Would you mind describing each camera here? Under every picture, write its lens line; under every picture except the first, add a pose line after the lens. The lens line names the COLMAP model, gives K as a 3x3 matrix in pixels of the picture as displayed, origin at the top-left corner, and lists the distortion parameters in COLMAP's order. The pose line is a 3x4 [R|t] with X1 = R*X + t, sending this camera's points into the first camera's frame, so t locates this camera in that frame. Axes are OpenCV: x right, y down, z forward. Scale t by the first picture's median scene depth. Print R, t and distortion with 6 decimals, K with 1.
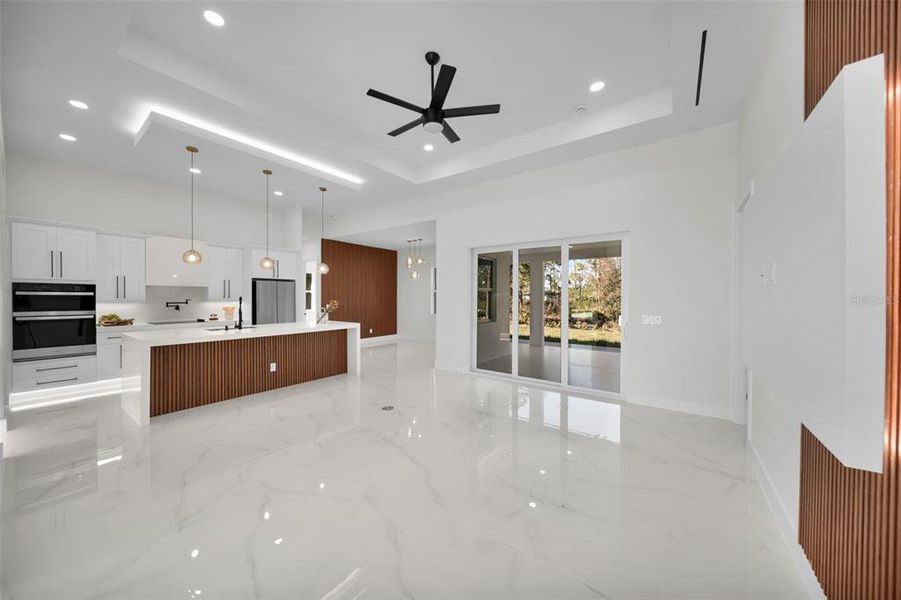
lens RADIAL K [[311.4, 0, 446.0], [0, 311.4, 299.0], [0, 0, 1]] dist [0.000870, -0.000080]
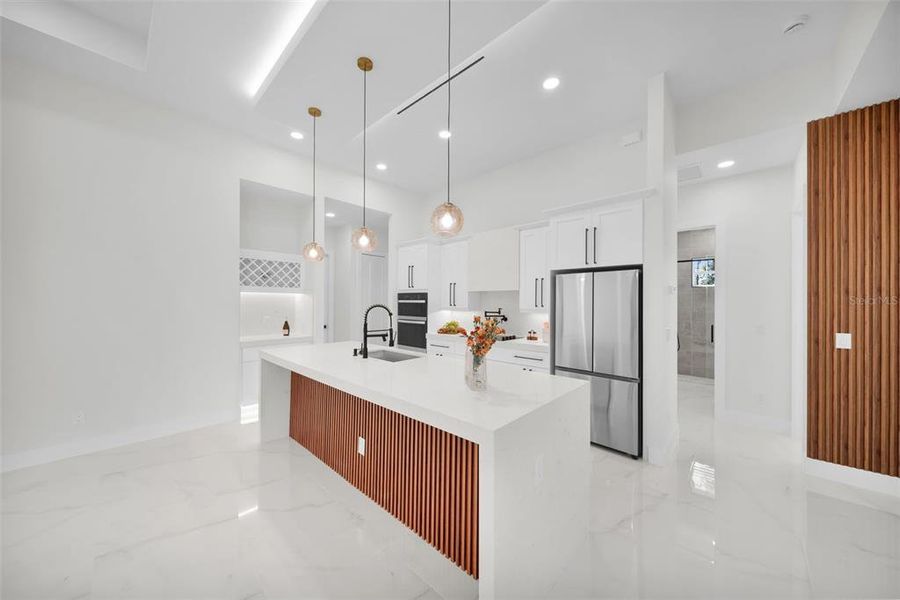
lens RADIAL K [[311.1, 0, 452.2], [0, 311.1, 302.9], [0, 0, 1]] dist [0.000870, -0.000080]
pose [[-0.115017, -0.006286, -0.993344, -0.070522], [-0.014510, 0.999884, -0.004647, -0.007467], [0.993258, 0.013879, -0.115095, 1.085764]]
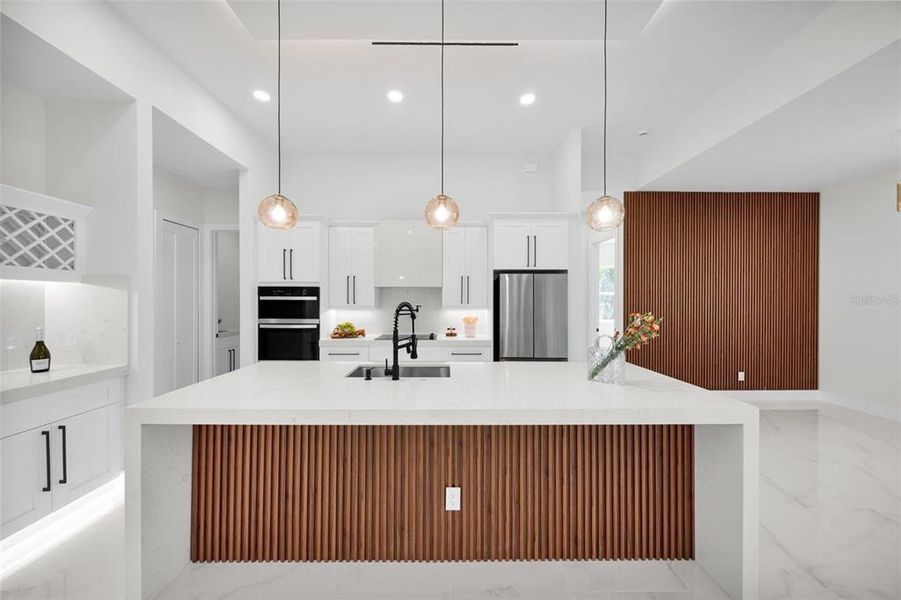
lens RADIAL K [[311.4, 0, 449.1], [0, 311.4, 298.9], [0, 0, 1]] dist [0.000870, -0.000080]
pose [[0.598451, -0.006717, -0.801131, -0.243271], [-0.005015, 0.999914, -0.012130, -0.006244], [0.801144, 0.011277, 0.598366, 0.705926]]
